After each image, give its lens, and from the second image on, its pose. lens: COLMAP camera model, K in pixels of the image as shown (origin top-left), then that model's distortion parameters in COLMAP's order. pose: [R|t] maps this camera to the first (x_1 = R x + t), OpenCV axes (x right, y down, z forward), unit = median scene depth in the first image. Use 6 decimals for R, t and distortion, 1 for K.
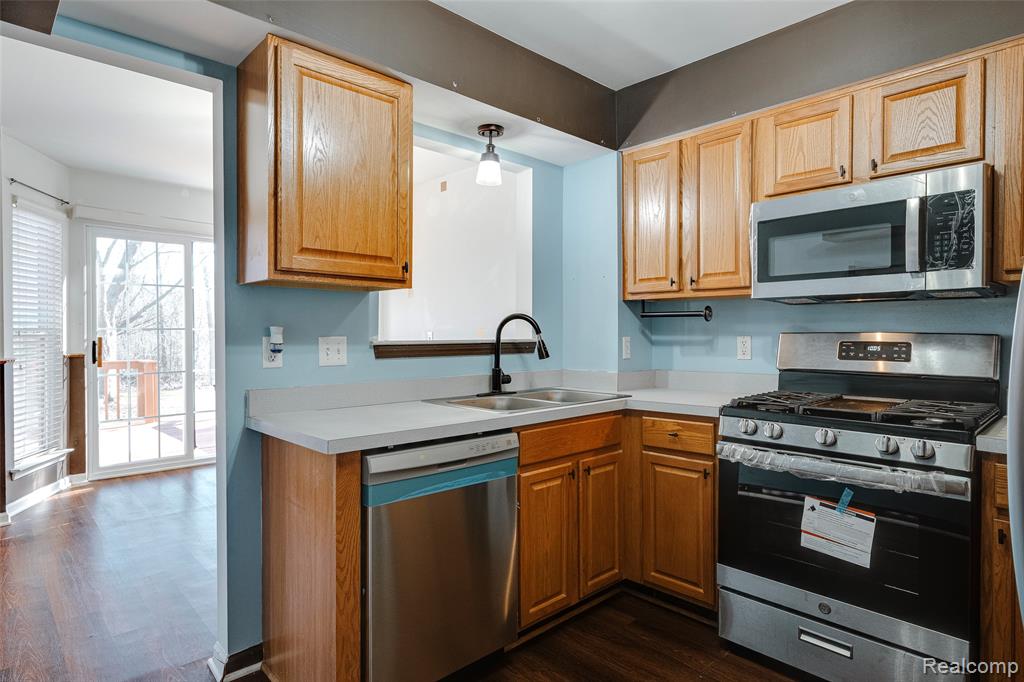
lens RADIAL K [[571.6, 0, 511.0], [0, 571.6, 340.8], [0, 0, 1]] dist [0.000180, -0.000004]
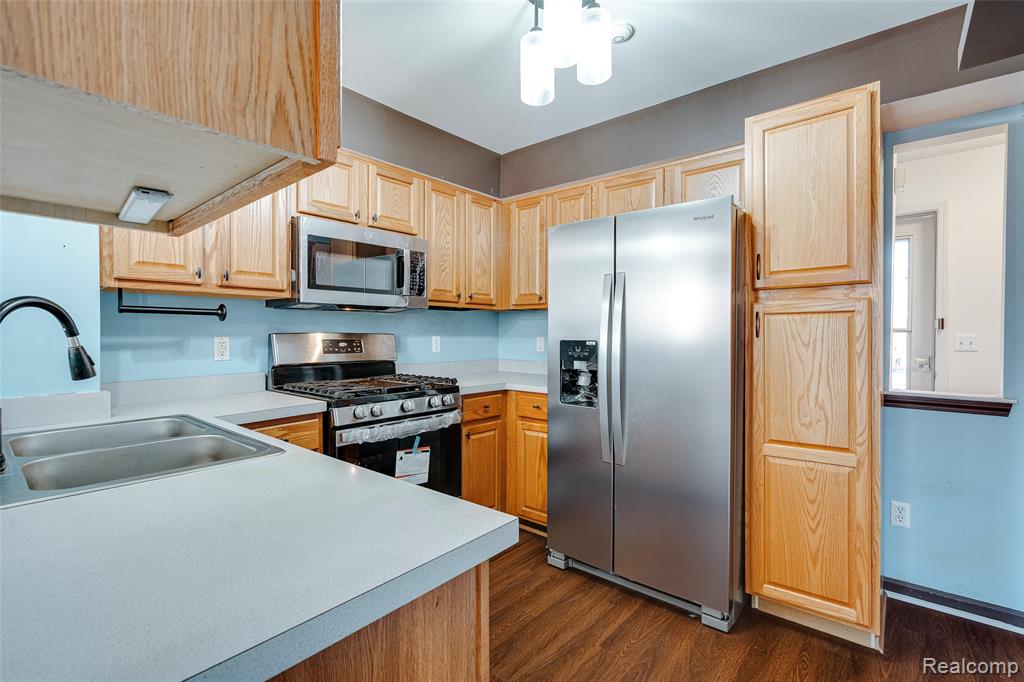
lens RADIAL K [[465.0, 0, 509.3], [0, 465.0, 342.1], [0, 0, 1]] dist [-0.007640, 0.002585]
pose [[-0.116175, -0.018828, 0.993050, -0.457418], [0.014548, 0.999681, 0.020656, -0.008478], [-0.993122, 0.016847, -0.115864, 0.626465]]
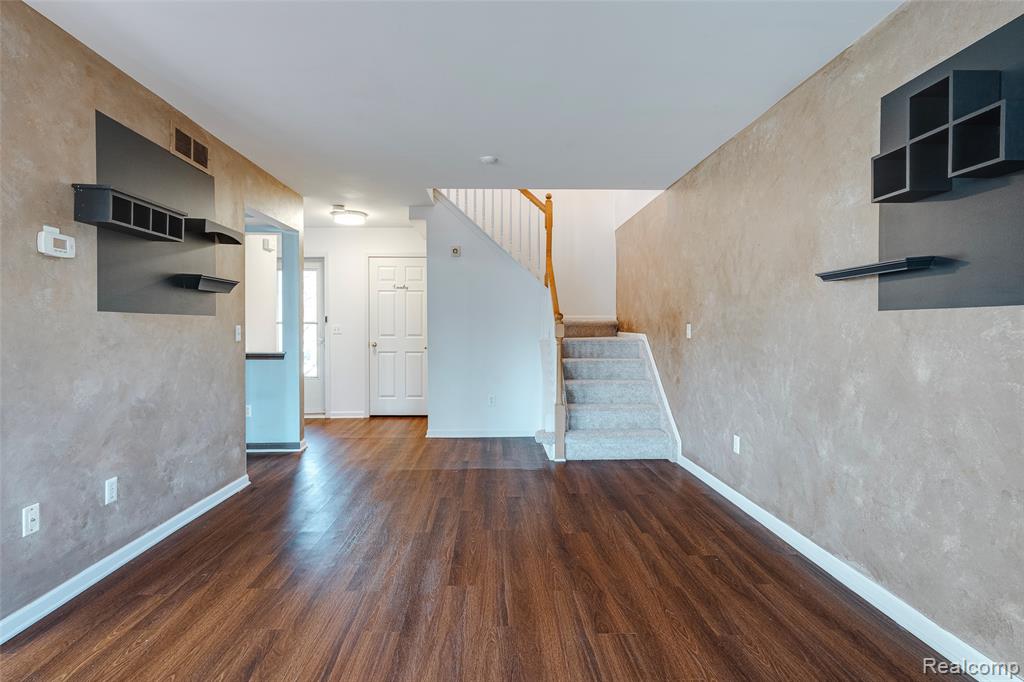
lens RADIAL K [[493.0, 0, 501.0], [0, 493.0, 334.1], [0, 0, 1]] dist [-0.008280, 0.005461]
pose [[-0.741513, -0.008627, 0.670882, -1.588185], [0.011432, 0.999610, 0.025490, 0.005473], [-0.670841, 0.026571, -0.741125, 0.555786]]
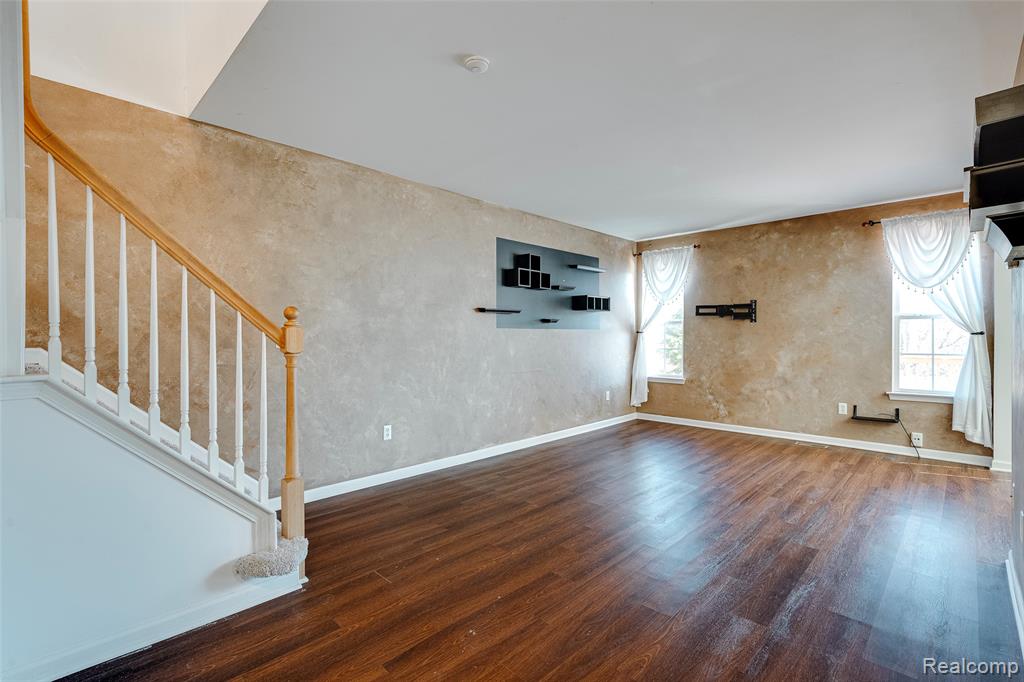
lens RADIAL K [[465.0, 0, 513.1], [0, 465.0, 340.9], [0, 0, 1]] dist [-0.007640, 0.002585]
pose [[0.041334, 0.009138, -0.999104, 0.183179], [-0.016134, 0.999834, 0.008477, 0.026617], [0.999015, 0.015769, 0.041474, -0.420992]]
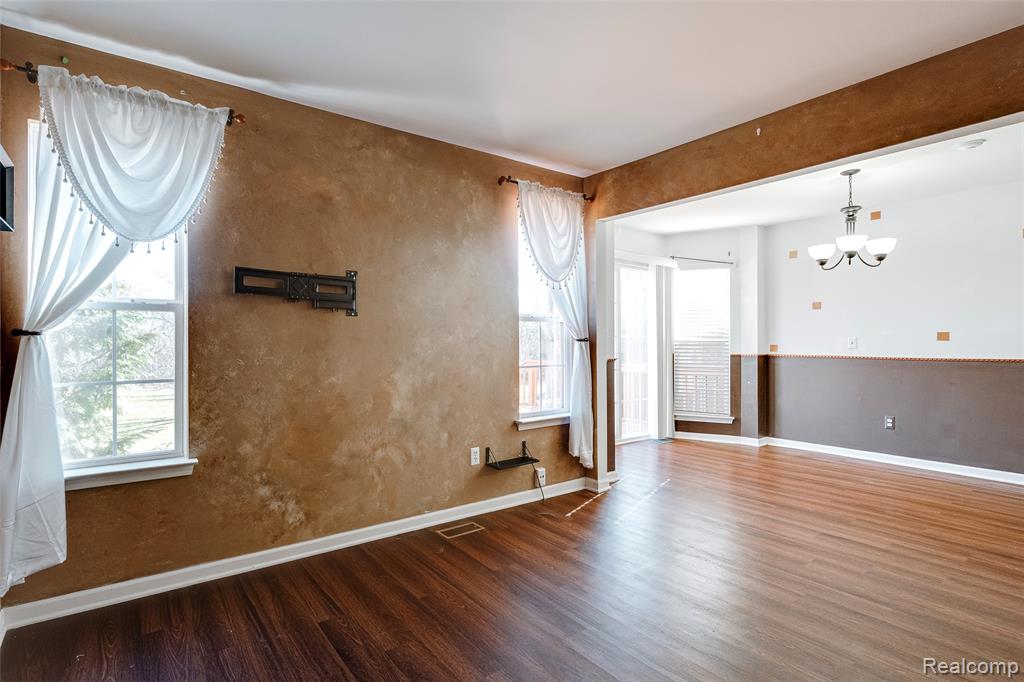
lens RADIAL K [[493.0, 0, 445.5], [0, 493.0, 342.9], [0, 0, 1]] dist [-0.008280, 0.005461]
pose [[0.984620, -0.005323, -0.174629, -1.416227], [0.002369, 0.999851, -0.017118, 0.021925], [0.174694, 0.016441, 0.984485, -0.295341]]
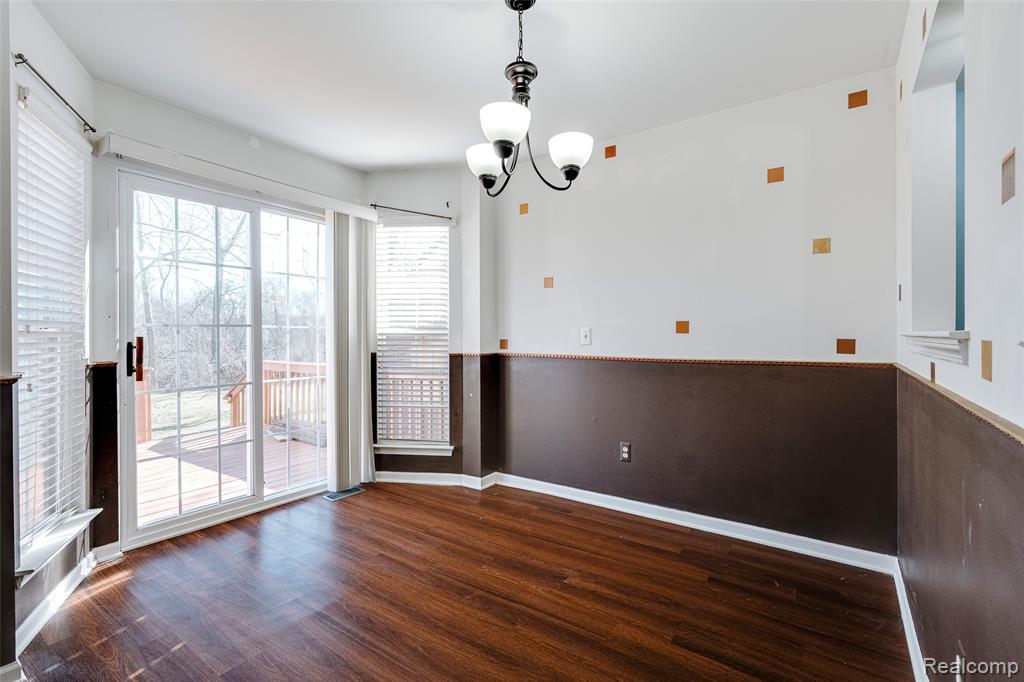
lens RADIAL K [[465.0, 0, 510.9], [0, 465.0, 336.3], [0, 0, 1]] dist [-0.007640, 0.002585]
pose [[0.980599, -0.006328, 0.195920, -0.668829], [0.009112, 0.999870, -0.013311, 0.007758], [-0.195811, 0.014838, 0.980529, 0.635234]]
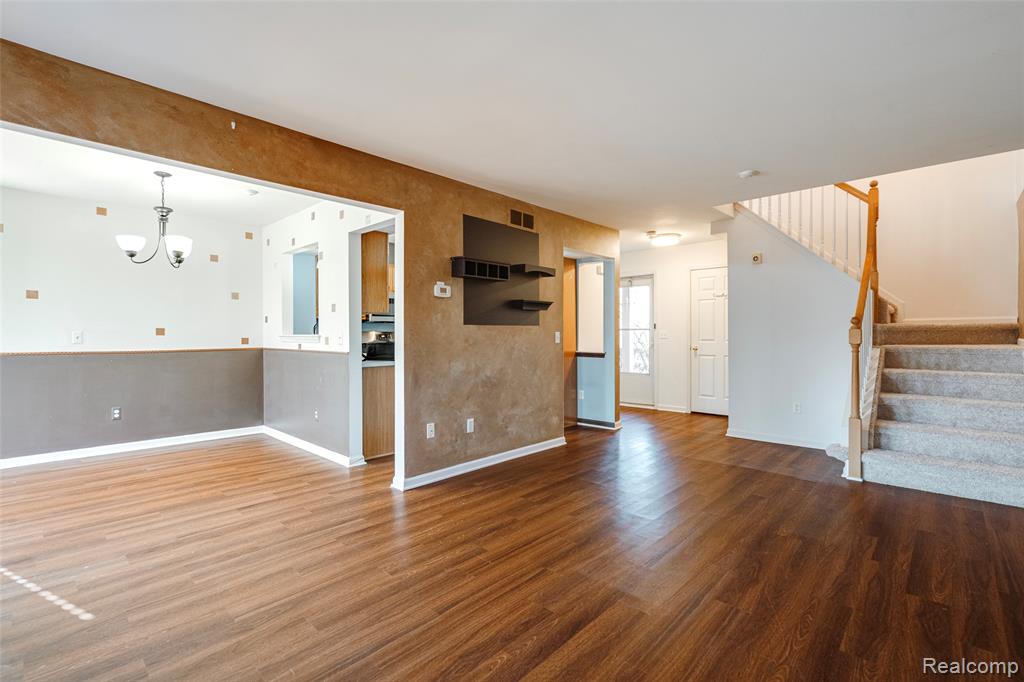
lens RADIAL K [[465.0, 0, 512.3], [0, 465.0, 337.6], [0, 0, 1]] dist [-0.007640, 0.002585]
pose [[-0.056942, -0.010283, 0.998325, -1.965192], [0.019586, 0.999743, 0.011415, 0.005820], [-0.998185, 0.020203, -0.056726, 0.322731]]
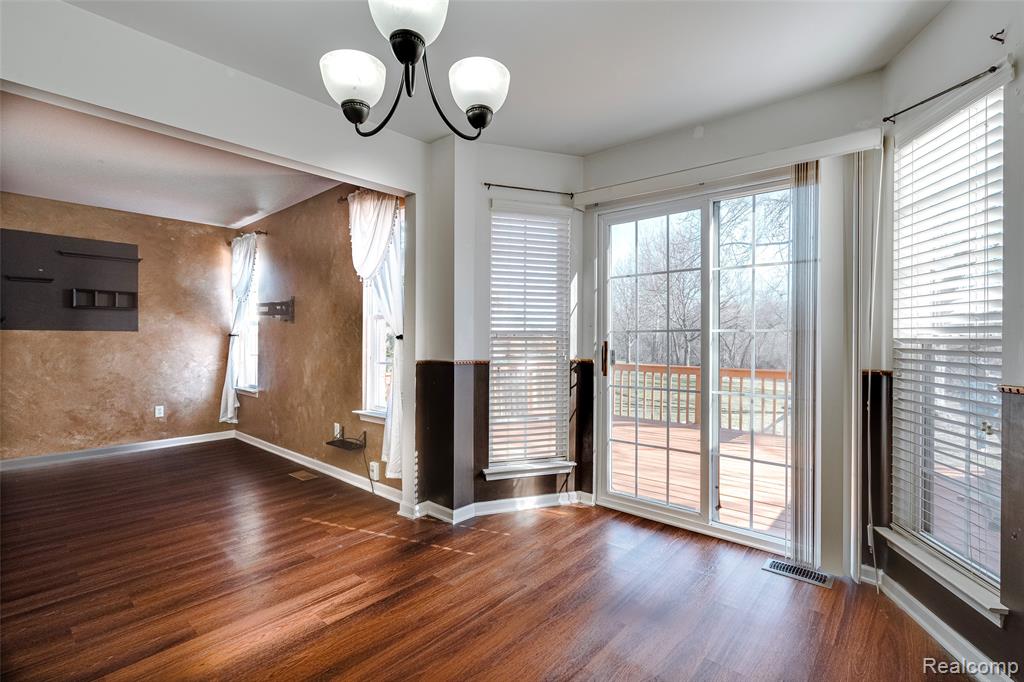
lens RADIAL K [[465.0, 0, 513.2], [0, 465.0, 341.4], [0, 0, 1]] dist [-0.007640, 0.002585]
pose [[0.092046, 0.001108, -0.995754, -0.062406], [-0.020573, 0.999788, -0.000789, -0.004364], [0.995542, 0.020558, 0.092049, 1.345589]]
